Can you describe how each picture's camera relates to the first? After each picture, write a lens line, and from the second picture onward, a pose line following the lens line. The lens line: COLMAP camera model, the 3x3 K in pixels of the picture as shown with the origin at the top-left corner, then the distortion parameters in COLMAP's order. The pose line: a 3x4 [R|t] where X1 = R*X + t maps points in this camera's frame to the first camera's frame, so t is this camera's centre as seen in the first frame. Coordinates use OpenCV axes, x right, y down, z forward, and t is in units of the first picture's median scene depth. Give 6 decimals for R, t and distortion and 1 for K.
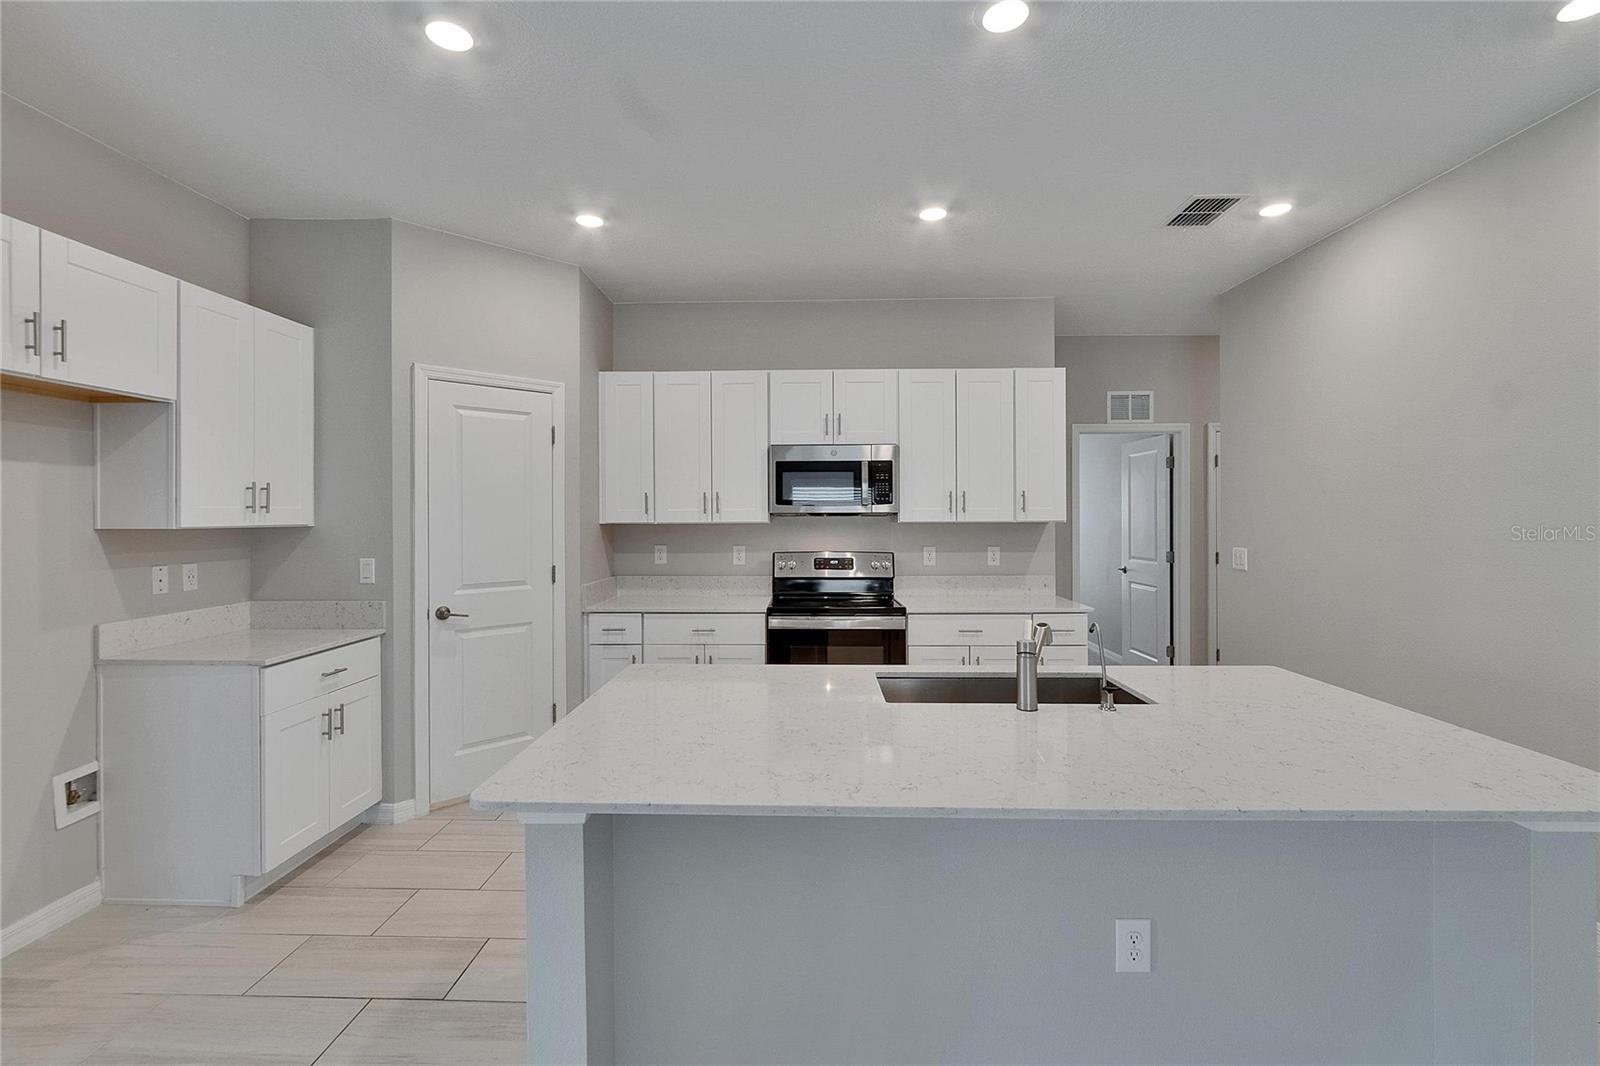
lens RADIAL K [[711.7, 0, 787.3], [0, 711.7, 518.1], [0, 0, 1]] dist [-0.001993, 0.000301]
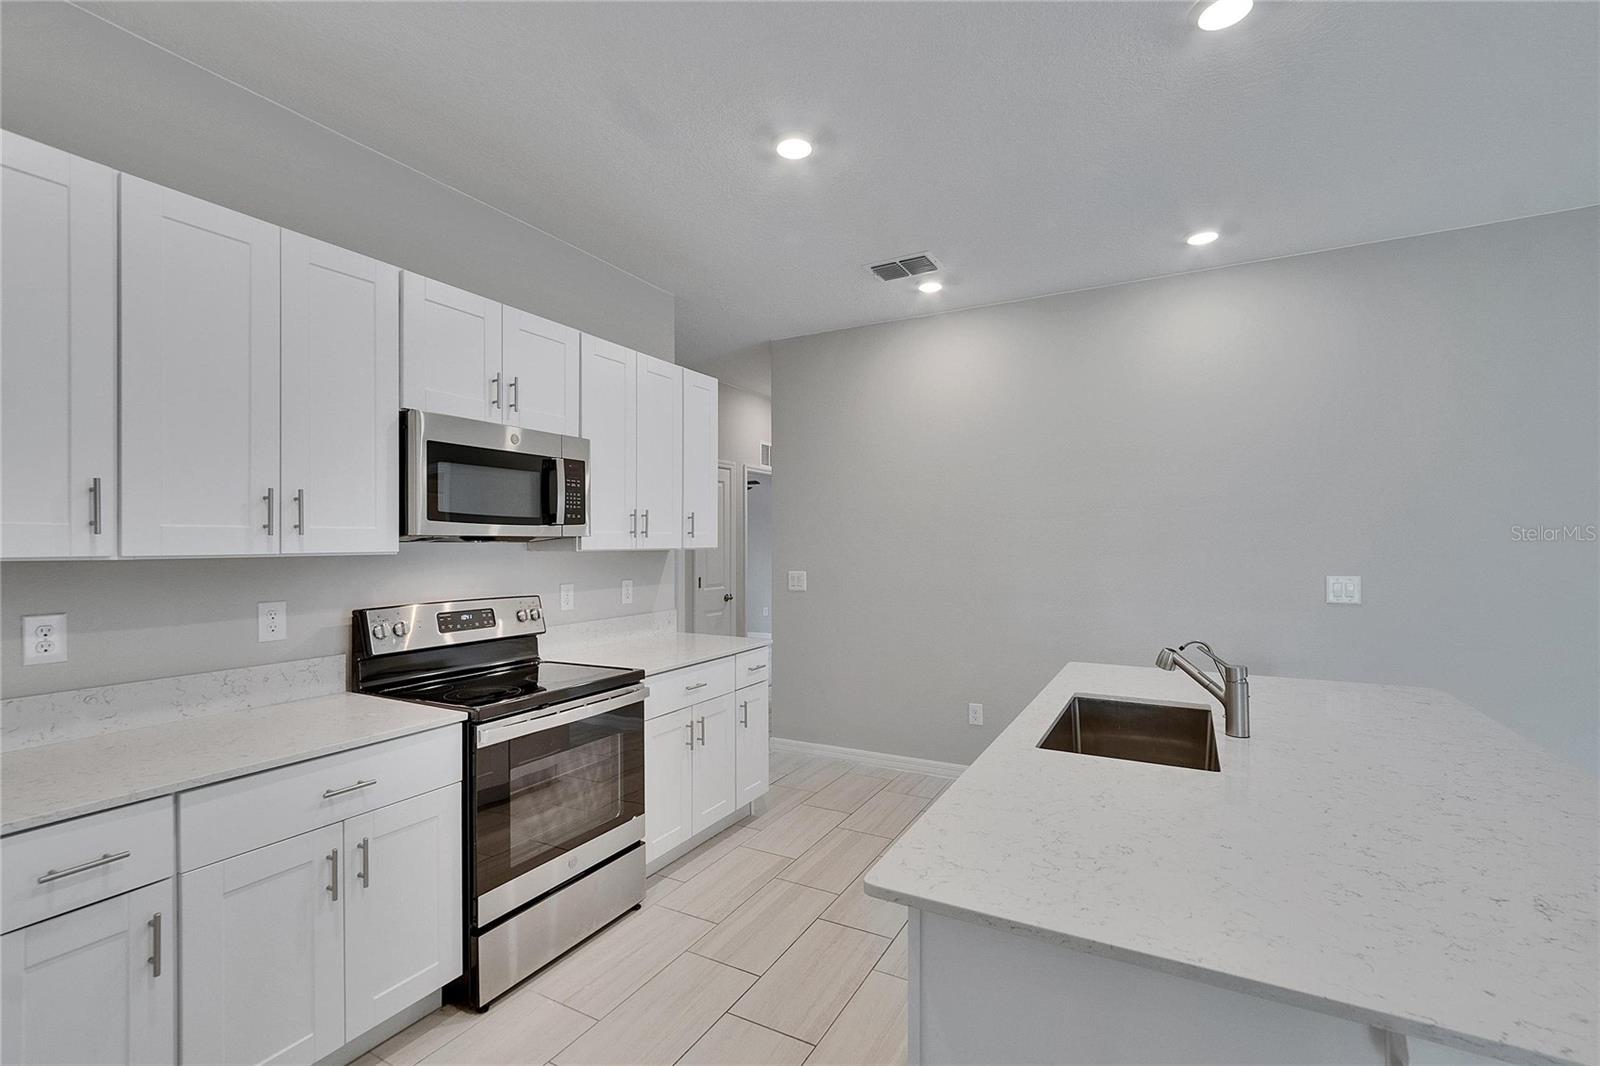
lens RADIAL K [[711.7, 0, 787.3], [0, 711.7, 518.1], [0, 0, 1]] dist [-0.001993, 0.000301]
pose [[0.450940, 0.033713, 0.891917, -0.371298], [0.004167, 0.999196, -0.039875, 0.002418], [-0.892544, 0.021698, 0.450437, 0.493607]]
